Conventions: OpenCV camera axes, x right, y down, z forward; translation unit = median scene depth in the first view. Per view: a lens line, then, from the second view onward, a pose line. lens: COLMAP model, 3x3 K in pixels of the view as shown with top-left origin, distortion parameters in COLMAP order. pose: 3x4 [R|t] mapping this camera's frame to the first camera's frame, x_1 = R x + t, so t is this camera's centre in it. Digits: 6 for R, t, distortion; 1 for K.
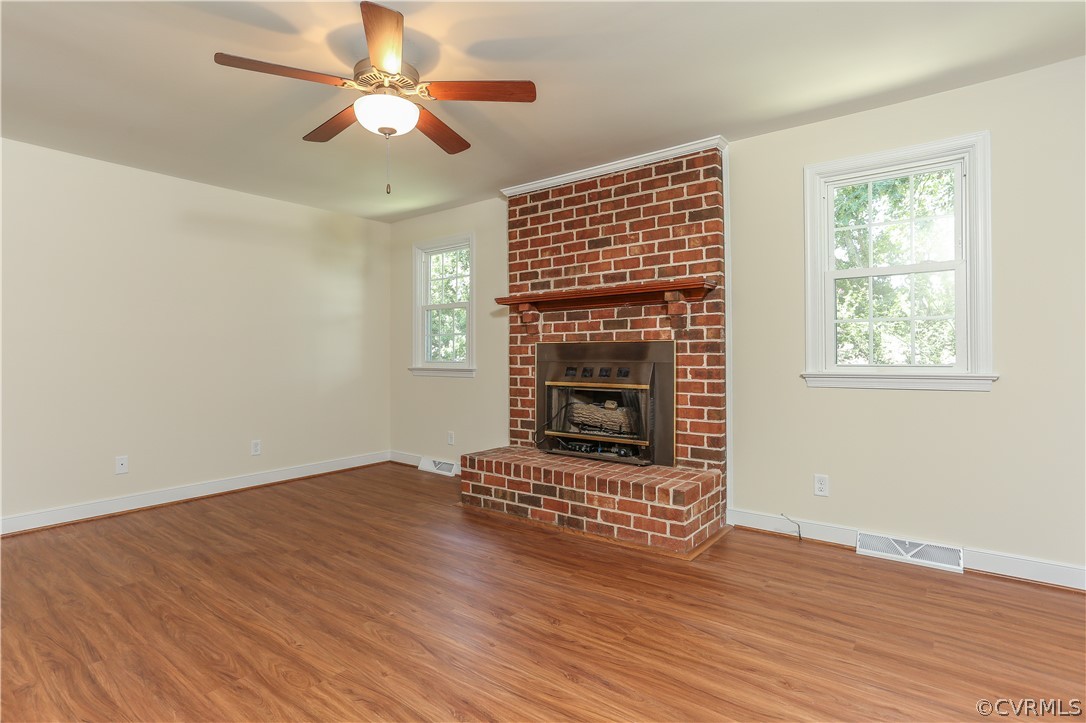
lens RADIAL K [[524.9, 0, 534.6], [0, 524.9, 349.8], [0, 0, 1]] dist [-0.054905, 0.031458]
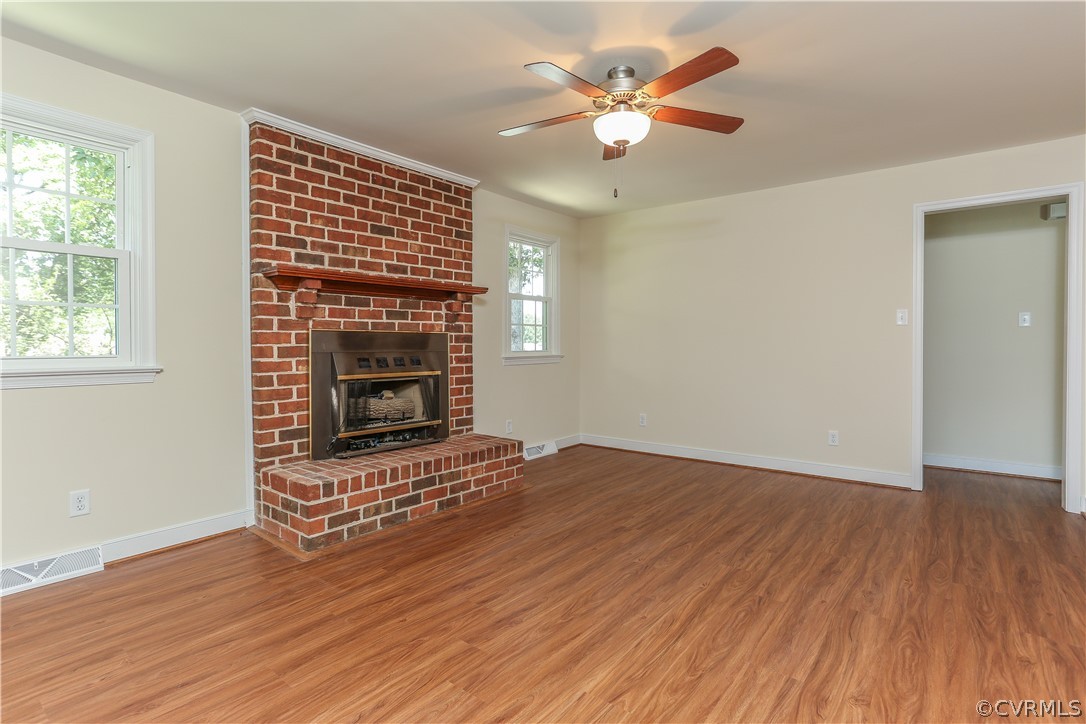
lens RADIAL K [[524.9, 0, 534.6], [0, 524.9, 350.3], [0, 0, 1]] dist [-0.054905, 0.031458]
pose [[0.047123, -0.007087, 0.998864, -0.857465], [-0.008490, 0.999936, 0.007495, 0.010762], [-0.998853, -0.008834, 0.047060, 0.685458]]
